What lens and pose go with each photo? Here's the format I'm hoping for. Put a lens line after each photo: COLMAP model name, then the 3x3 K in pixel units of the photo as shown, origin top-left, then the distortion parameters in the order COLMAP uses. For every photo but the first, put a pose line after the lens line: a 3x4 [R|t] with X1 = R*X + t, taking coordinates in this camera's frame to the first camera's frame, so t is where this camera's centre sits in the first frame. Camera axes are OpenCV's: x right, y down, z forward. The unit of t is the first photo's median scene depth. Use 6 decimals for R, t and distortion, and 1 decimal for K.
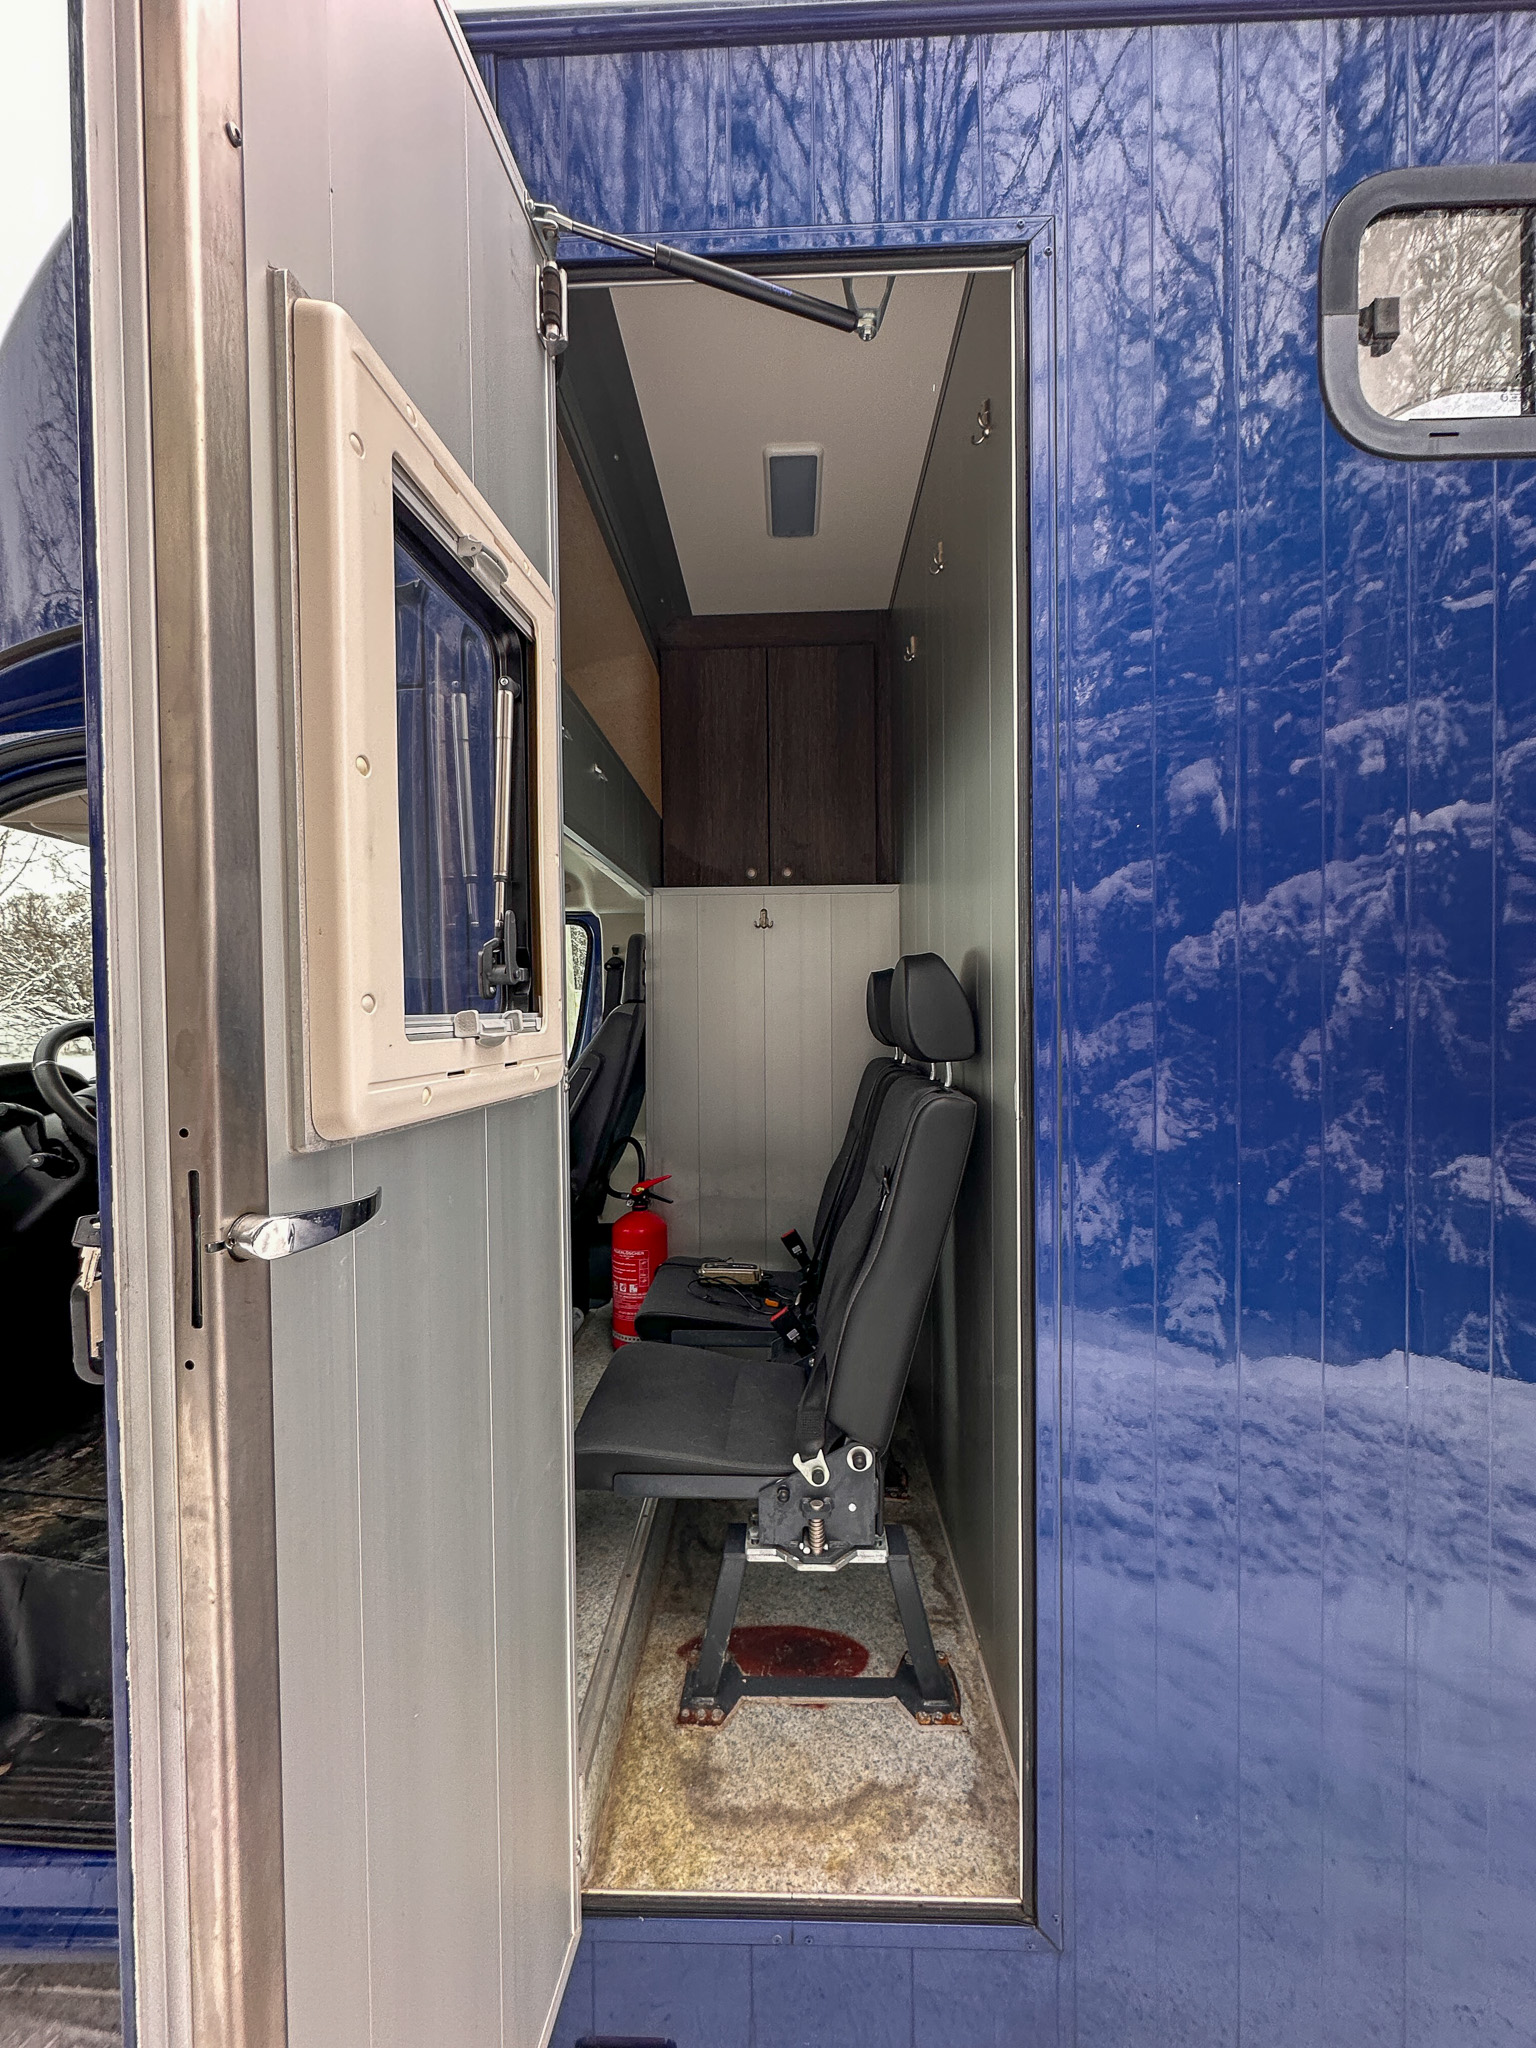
lens RADIAL K [[810.8, 0, 764.7], [0, 810.8, 1019.5], [0, 0, 1]] dist [-0.001560, -0.000281]
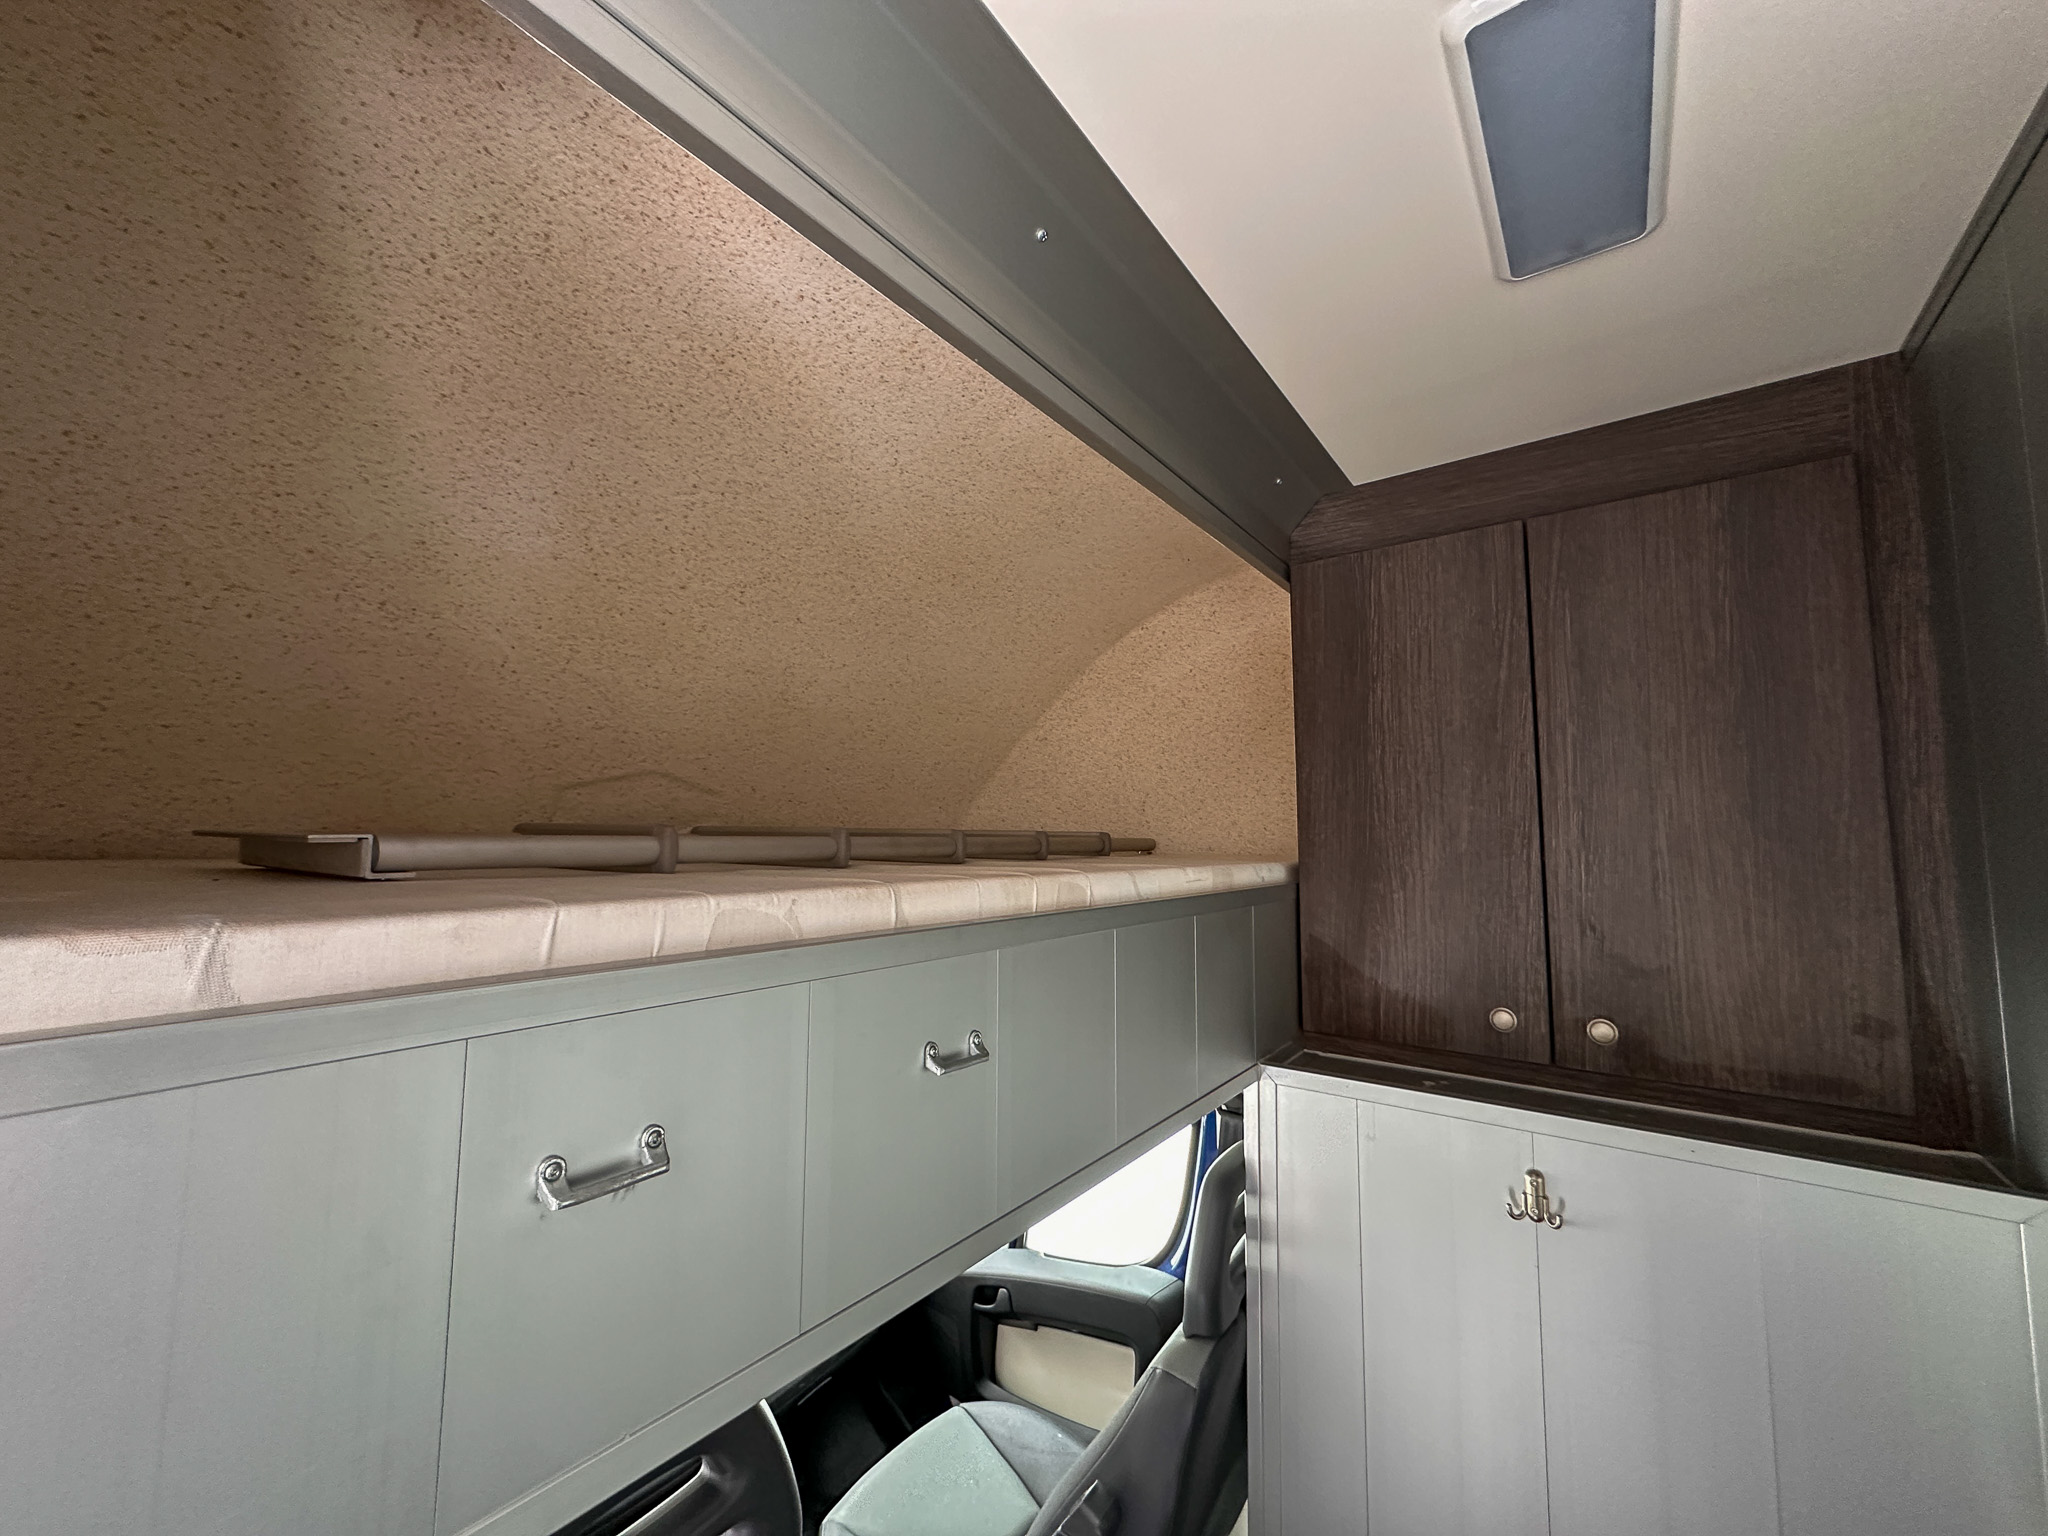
lens RADIAL K [[809.5, 0, 1024.0], [0, 809.5, 768.0], [0, 0, 1]] dist [-0.002045, 0.000002]
pose [[0.822132, -0.036466, -0.568128, 0.024708], [-0.021083, 0.995312, -0.094395, -0.272392], [0.568906, 0.089583, 0.817509, 0.484985]]
